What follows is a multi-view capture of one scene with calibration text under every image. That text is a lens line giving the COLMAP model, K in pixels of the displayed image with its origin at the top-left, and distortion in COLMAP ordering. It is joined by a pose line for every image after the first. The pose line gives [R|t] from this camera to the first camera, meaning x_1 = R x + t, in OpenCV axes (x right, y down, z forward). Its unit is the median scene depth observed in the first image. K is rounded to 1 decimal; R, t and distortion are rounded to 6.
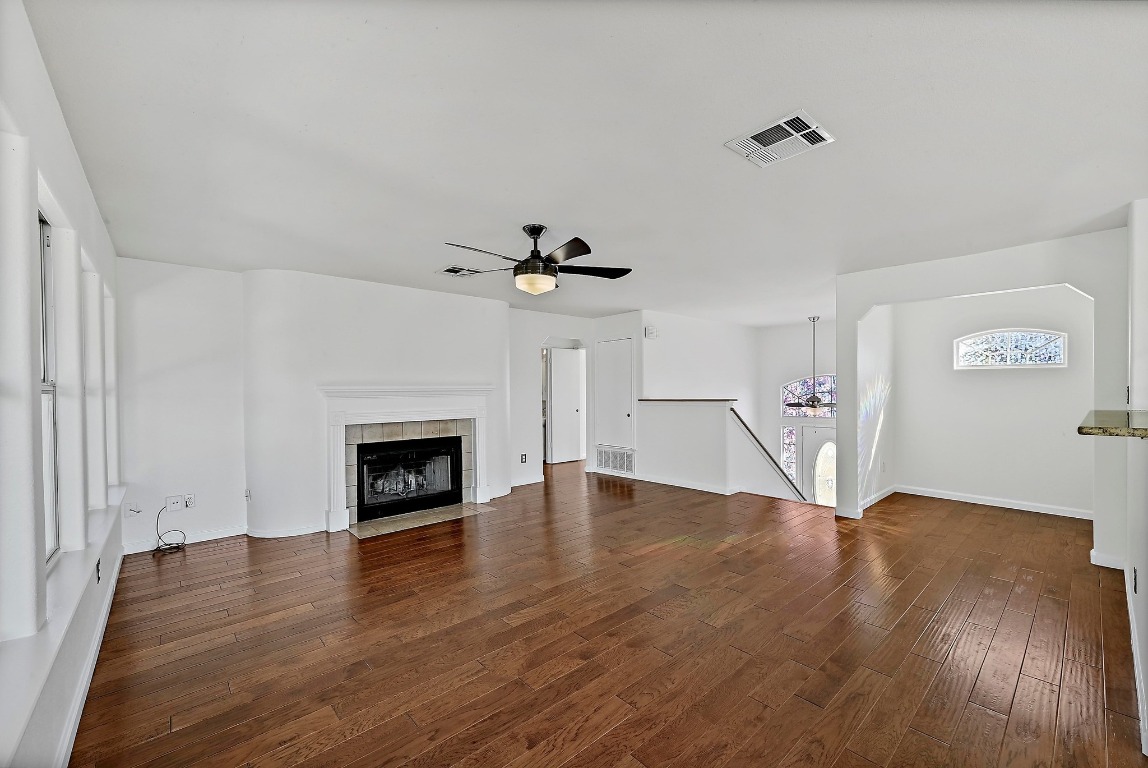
lens RADIAL K [[462.0, 0, 580.1], [0, 462.0, 392.1], [0, 0, 1]] dist [-0.003221, 0.000767]
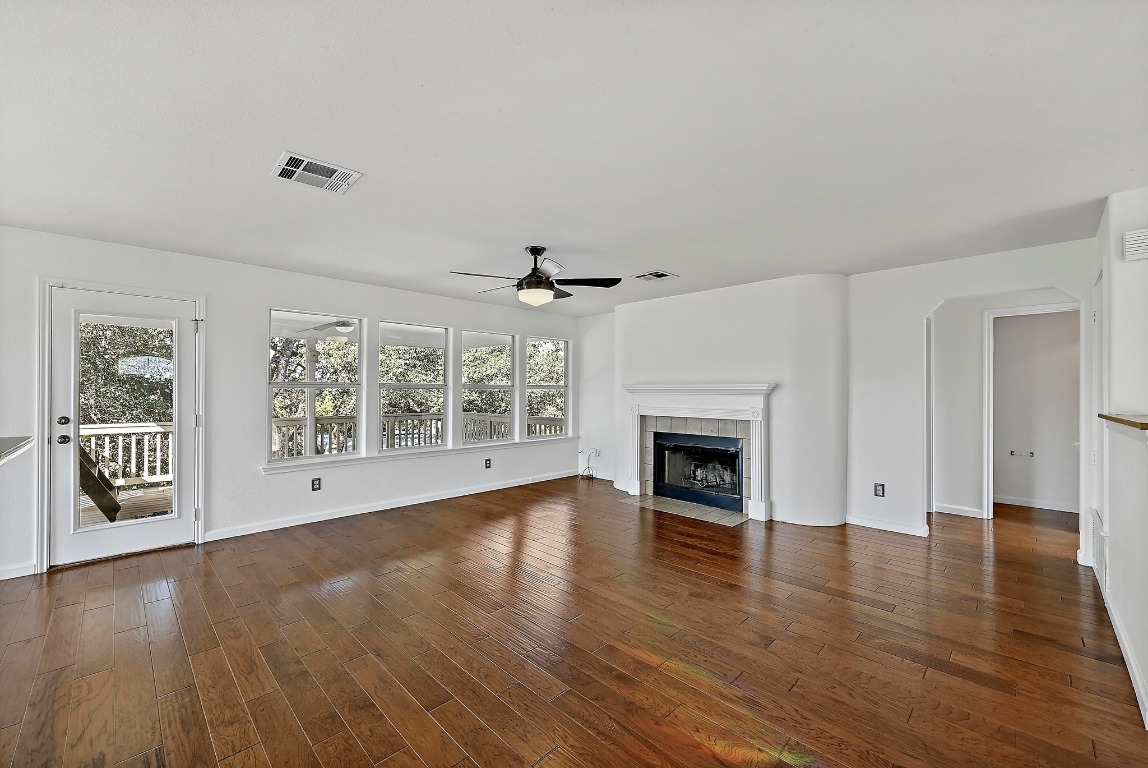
lens RADIAL K [[462.0, 0, 580.4], [0, 462.0, 387.4], [0, 0, 1]] dist [-0.003221, 0.000767]
pose [[0.057558, 0.004157, -0.998334, 0.717589], [-0.007338, 0.999966, 0.003741, -0.009080], [0.998315, 0.007110, 0.057586, 0.707969]]
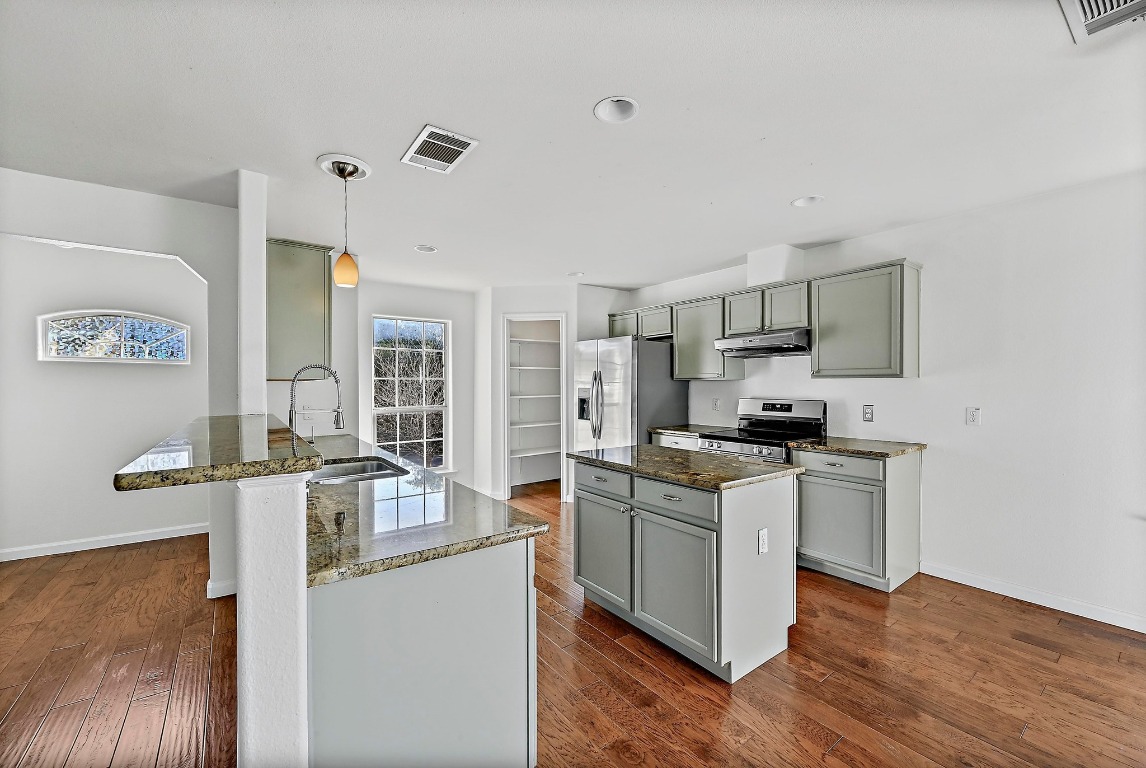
lens RADIAL K [[461.2, 0, 577.3], [0, 461.2, 389.4], [0, 0, 1]] dist [-0.003221, 0.000767]
pose [[0.089846, -0.000976, 0.995955, 0.245318], [0.007565, 0.999971, 0.000297, -0.002434], [-0.995927, 0.007507, 0.089851, 0.183465]]
